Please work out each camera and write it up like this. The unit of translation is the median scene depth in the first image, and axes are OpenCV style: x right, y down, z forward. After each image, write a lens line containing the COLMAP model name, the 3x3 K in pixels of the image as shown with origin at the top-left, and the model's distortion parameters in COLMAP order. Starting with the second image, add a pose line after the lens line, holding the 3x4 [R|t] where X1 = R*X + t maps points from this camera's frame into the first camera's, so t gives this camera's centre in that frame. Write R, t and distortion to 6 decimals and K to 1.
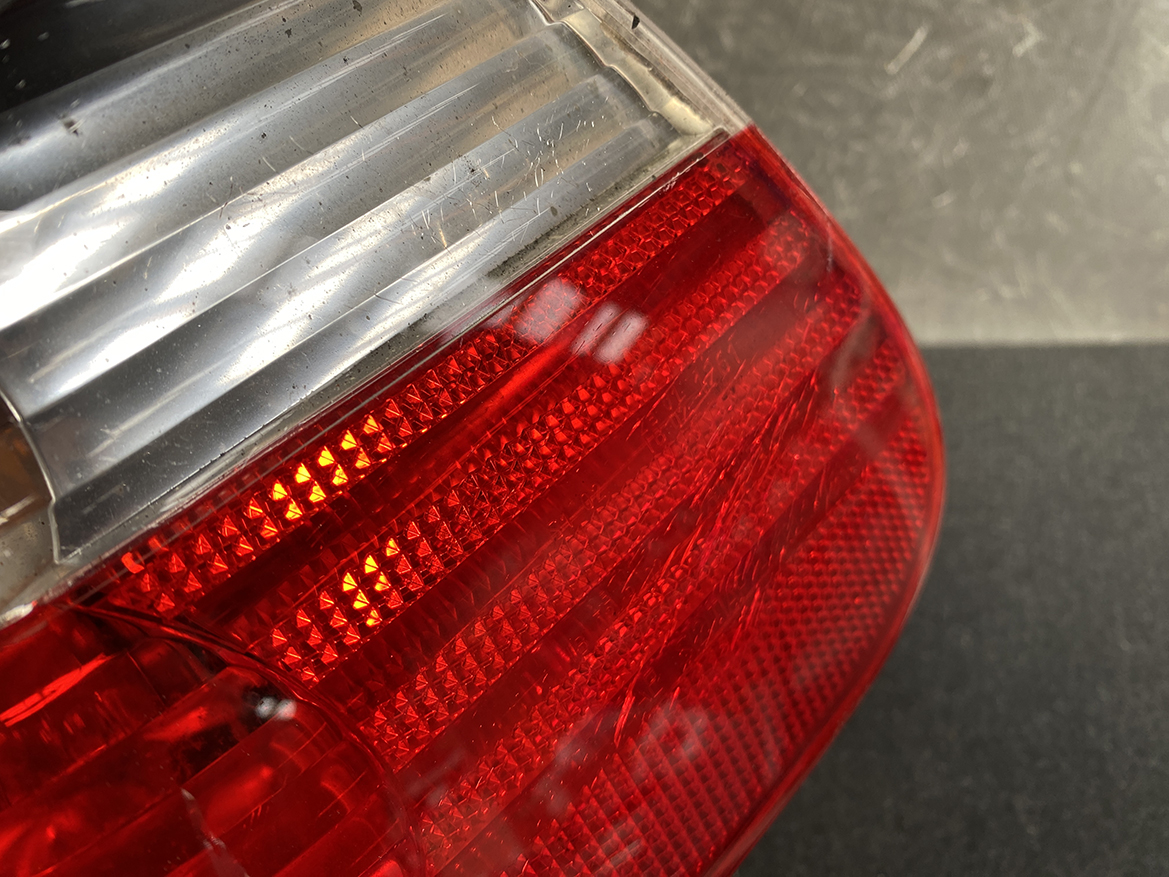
lens RADIAL K [[902.3, 0, 579.3], [0, 902.3, 421.2], [0, 0, 1]] dist [-0.039433, 0.016923]
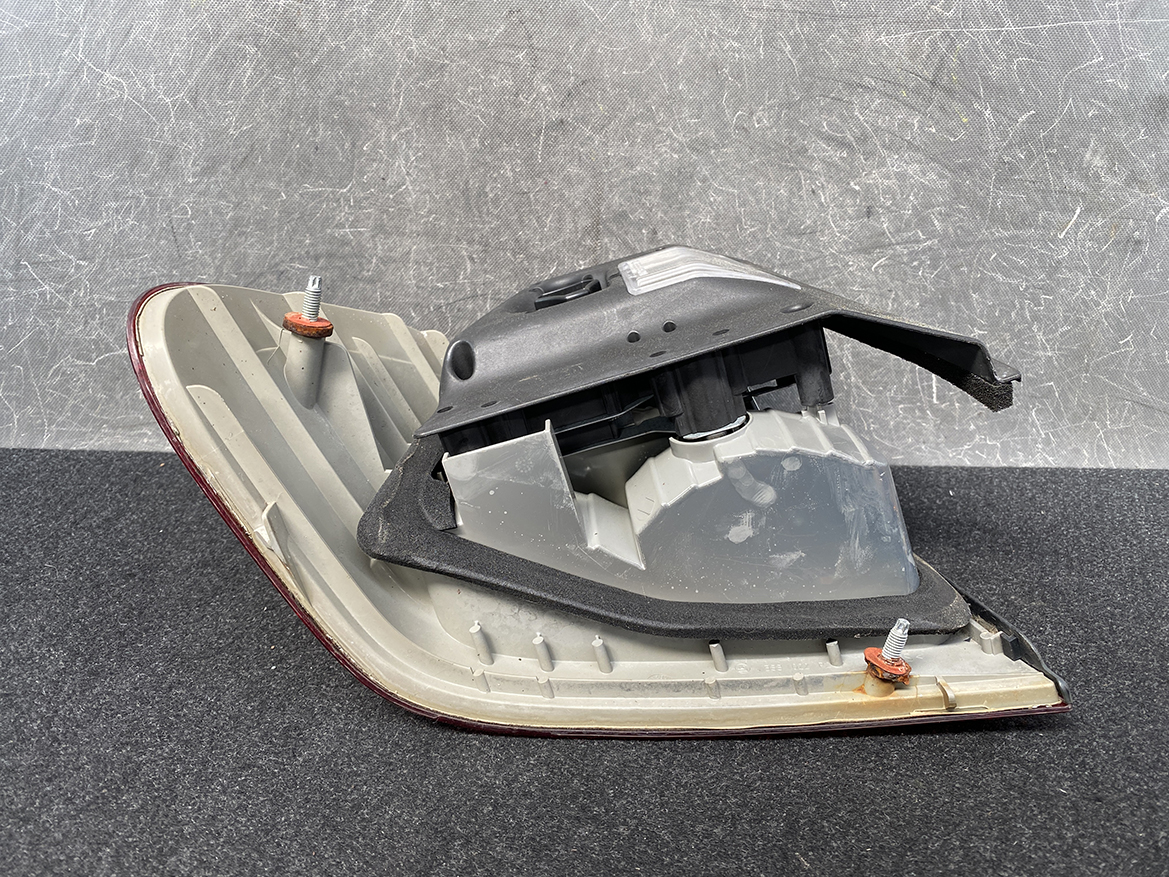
lens RADIAL K [[909.9, 0, 581.7], [0, 909.9, 430.5], [0, 0, 1]] dist [-0.014113, 0.017438]
pose [[0.981565, -0.049408, -0.184630, -0.140313], [-0.035670, 0.901680, -0.430931, 0.506845], [0.187768, 0.429573, 0.883295, -0.270991]]
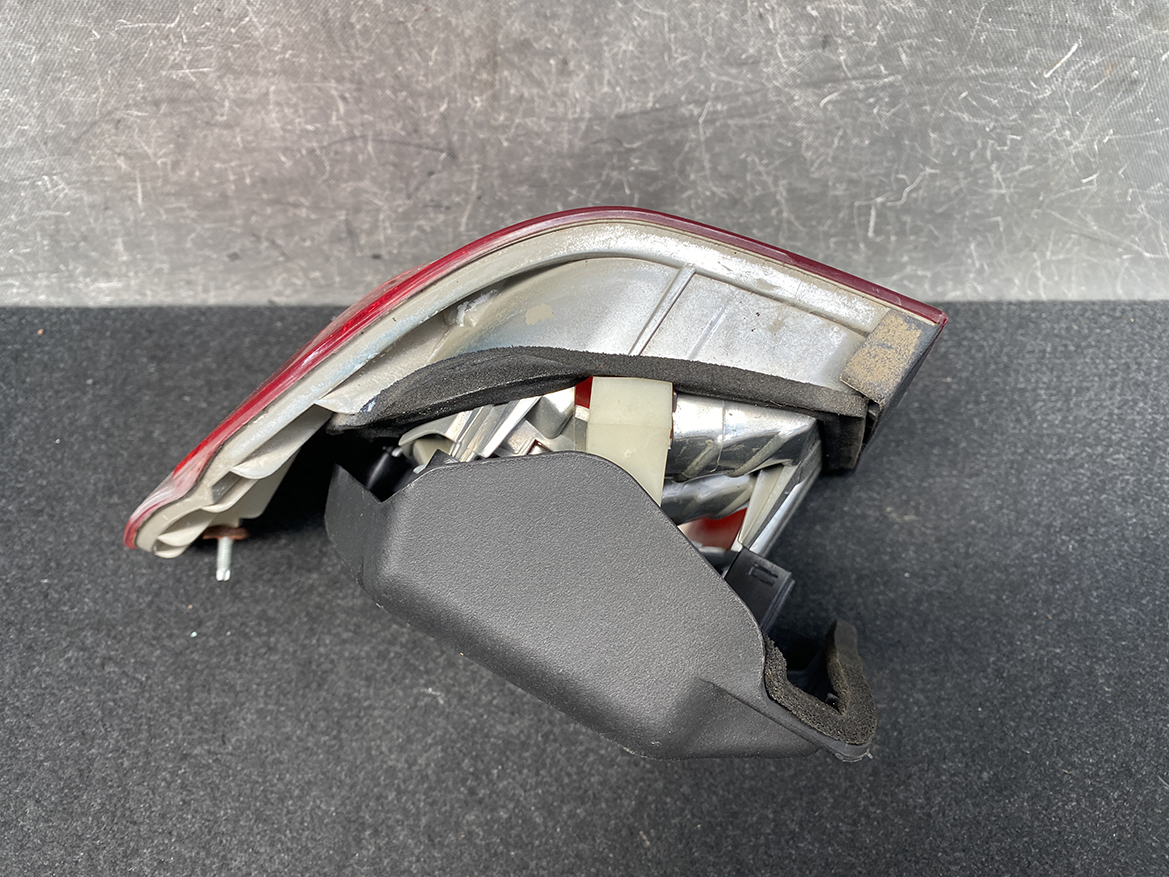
lens RADIAL K [[909.9, 0, 576.9], [0, 909.9, 425.7], [0, 0, 1]] dist [-0.014113, 0.017438]
pose [[0.987320, 0.046319, -0.151837, -0.062323], [-0.031038, 0.994351, 0.101507, -0.030740], [0.155681, -0.095507, 0.983179, -0.320075]]
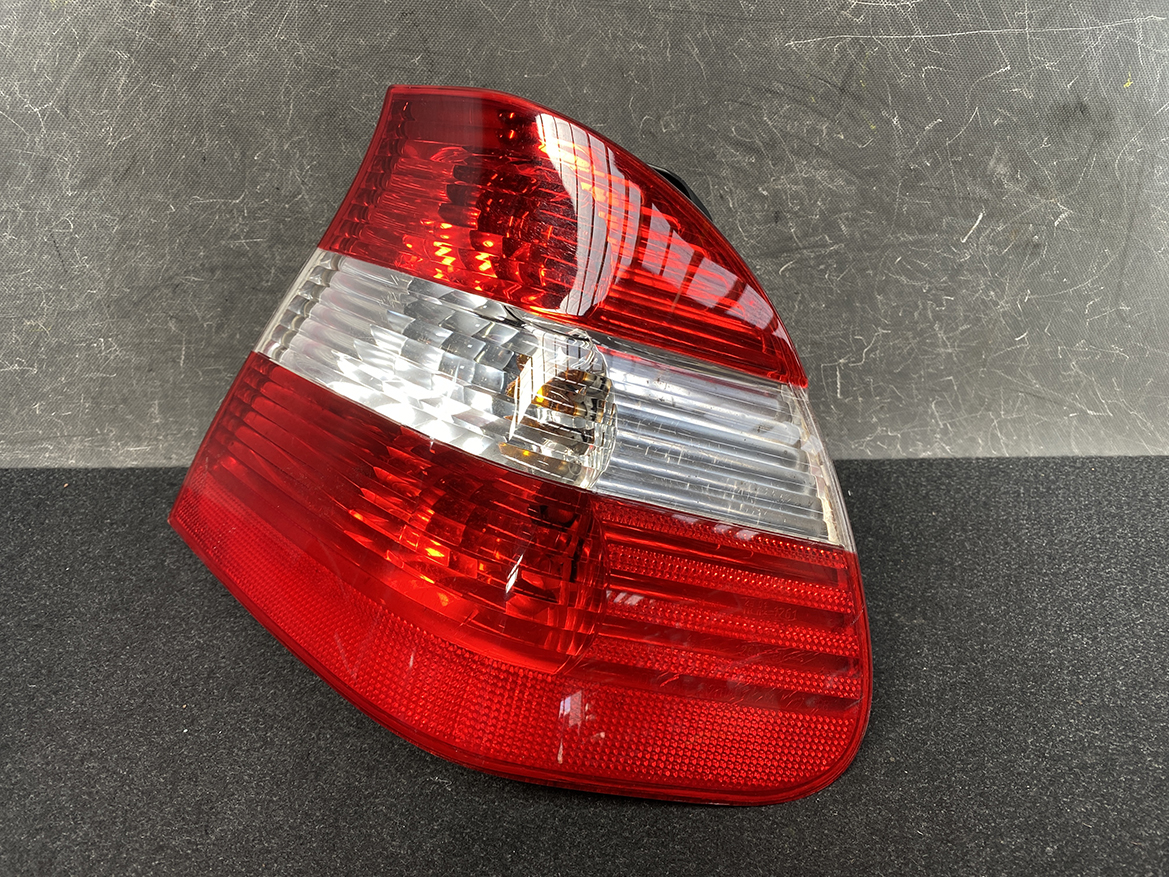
lens RADIAL K [[909.9, 0, 580.7], [0, 909.9, 424.8], [0, 0, 1]] dist [-0.014113, 0.017438]
pose [[0.990585, -0.043566, -0.129783, -0.079708], [0.001640, 0.951723, -0.306955, 0.317533], [0.136890, 0.303852, 0.942833, -0.351933]]
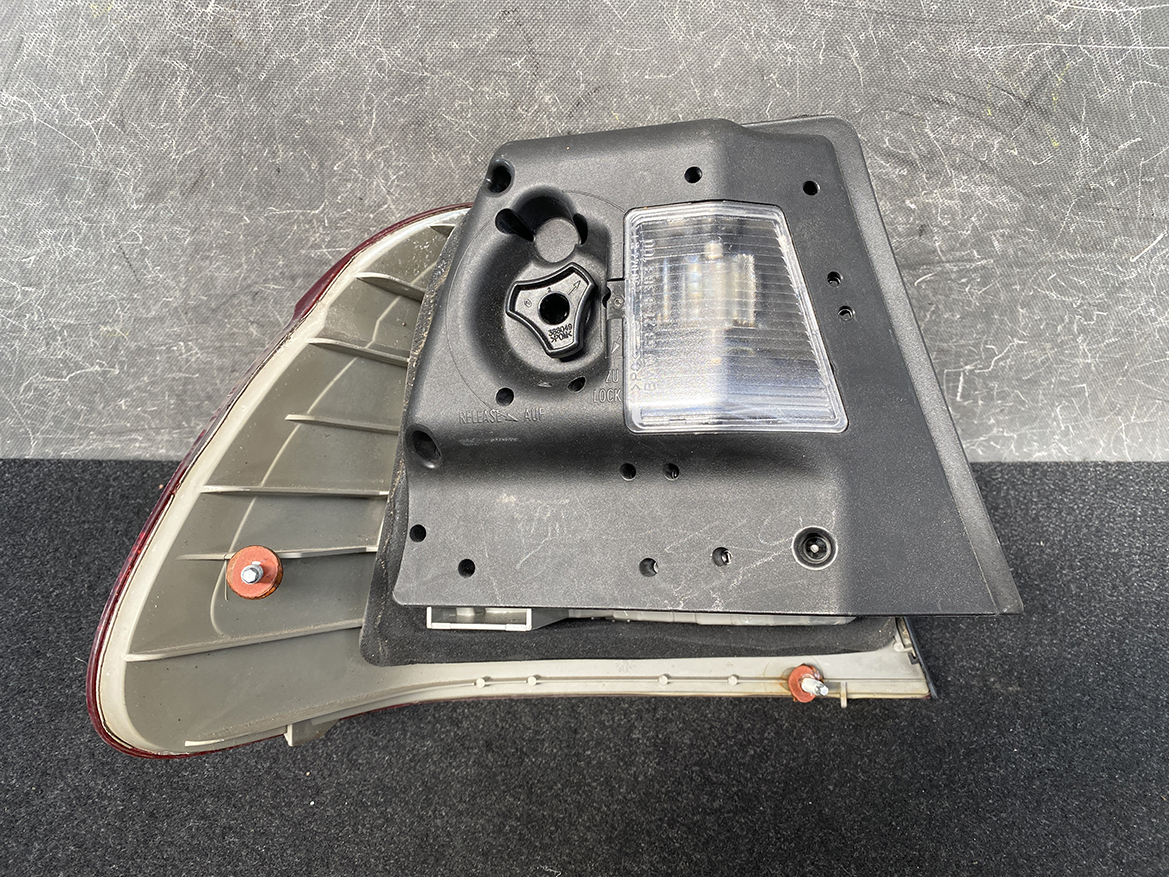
lens RADIAL K [[909.9, 0, 582.7], [0, 909.9, 419.6], [0, 0, 1]] dist [-0.014113, 0.017438]
pose [[0.982930, 0.041896, -0.179148, -0.165611], [-0.044001, 0.999001, -0.007788, -0.122138], [0.178642, 0.015538, 0.983791, -0.370678]]
